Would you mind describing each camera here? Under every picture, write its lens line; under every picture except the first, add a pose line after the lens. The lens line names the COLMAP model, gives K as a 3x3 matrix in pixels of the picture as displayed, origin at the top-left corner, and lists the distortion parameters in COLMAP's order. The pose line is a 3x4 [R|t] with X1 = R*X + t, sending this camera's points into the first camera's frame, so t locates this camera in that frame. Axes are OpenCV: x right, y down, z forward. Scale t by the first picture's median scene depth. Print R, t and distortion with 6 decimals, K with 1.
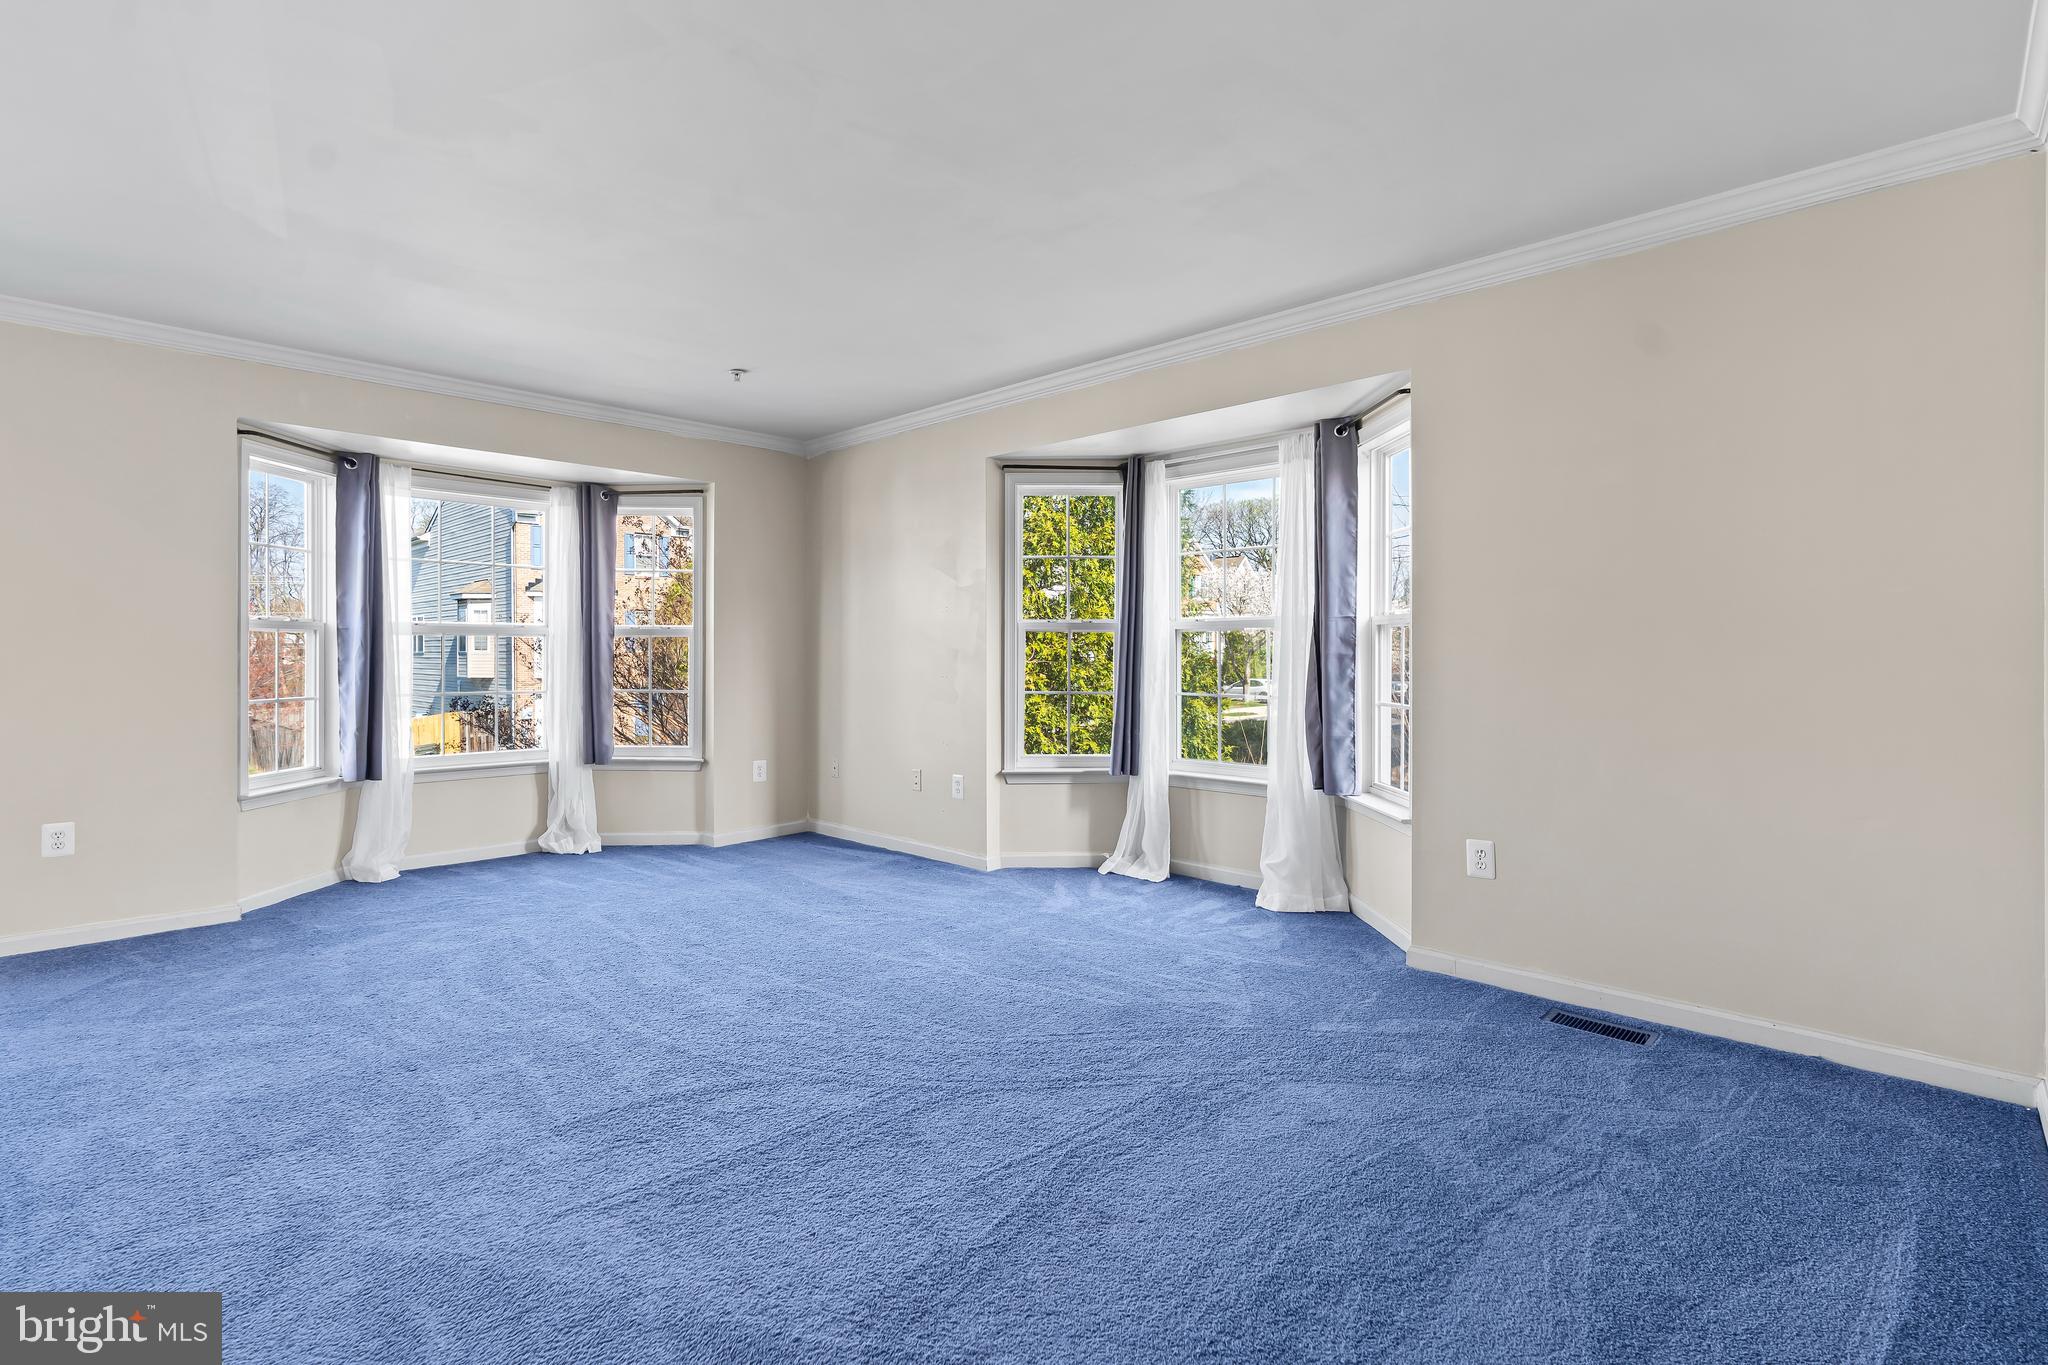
lens RADIAL K [[947.9, 0, 1024.5], [0, 947.9, 657.7], [0, 0, 1]] dist [-0.000865, -0.000041]
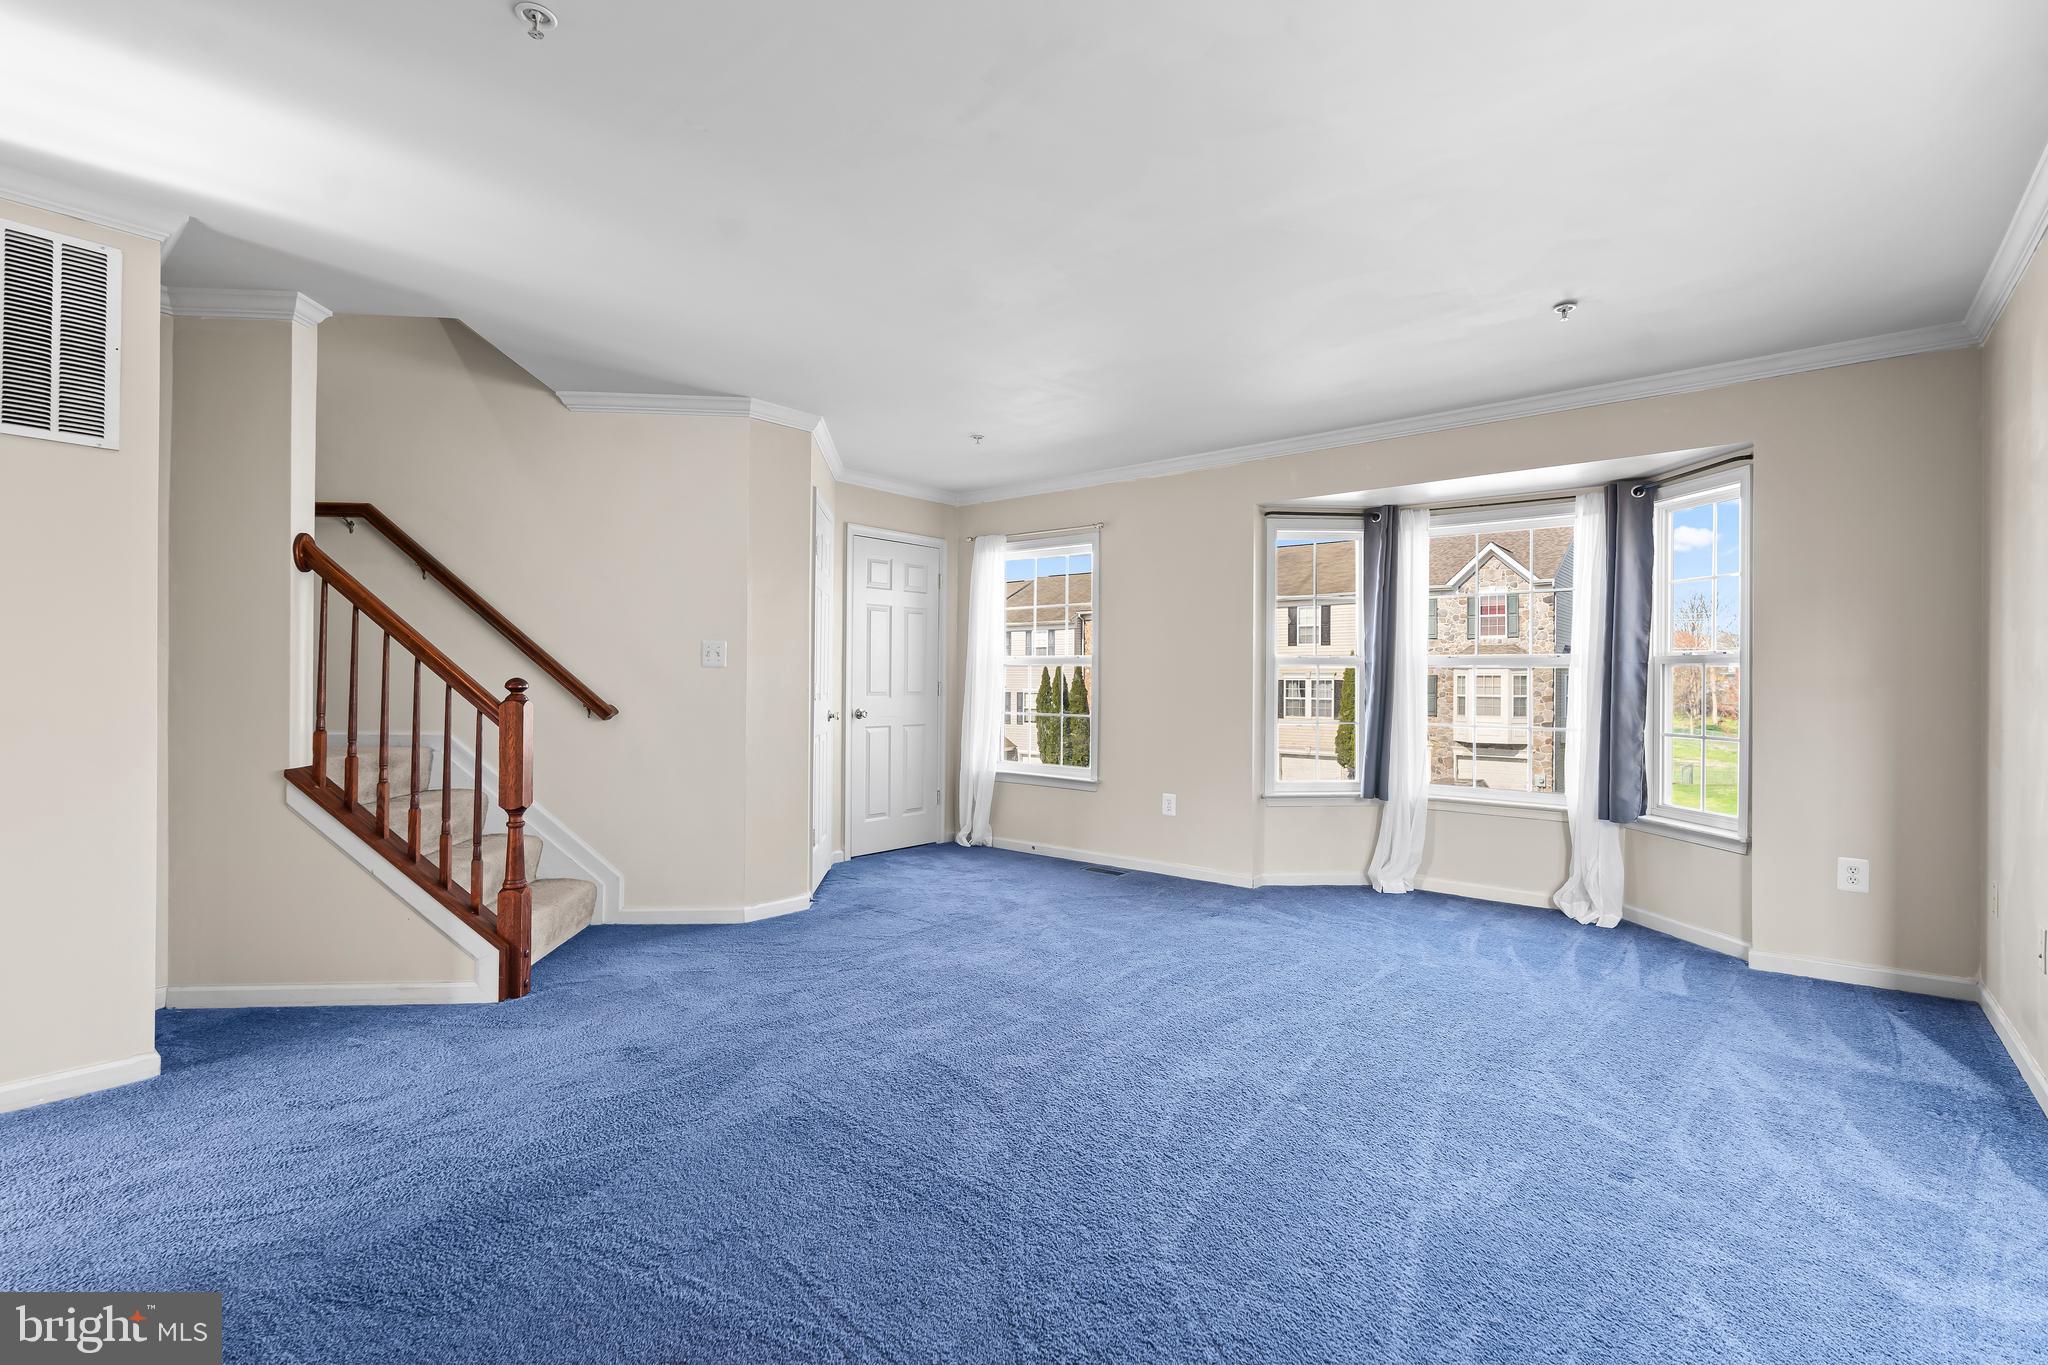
lens RADIAL K [[933.2, 0, 1024.0], [0, 933.2, 682.5], [0, 0, 1]] dist [-0.002083, -0.000185]
pose [[0.075471, 0.000586, -0.997148, 0.359861], [-0.010338, 0.999947, -0.000194, -0.003112], [0.997094, 0.010323, 0.075473, 0.486980]]
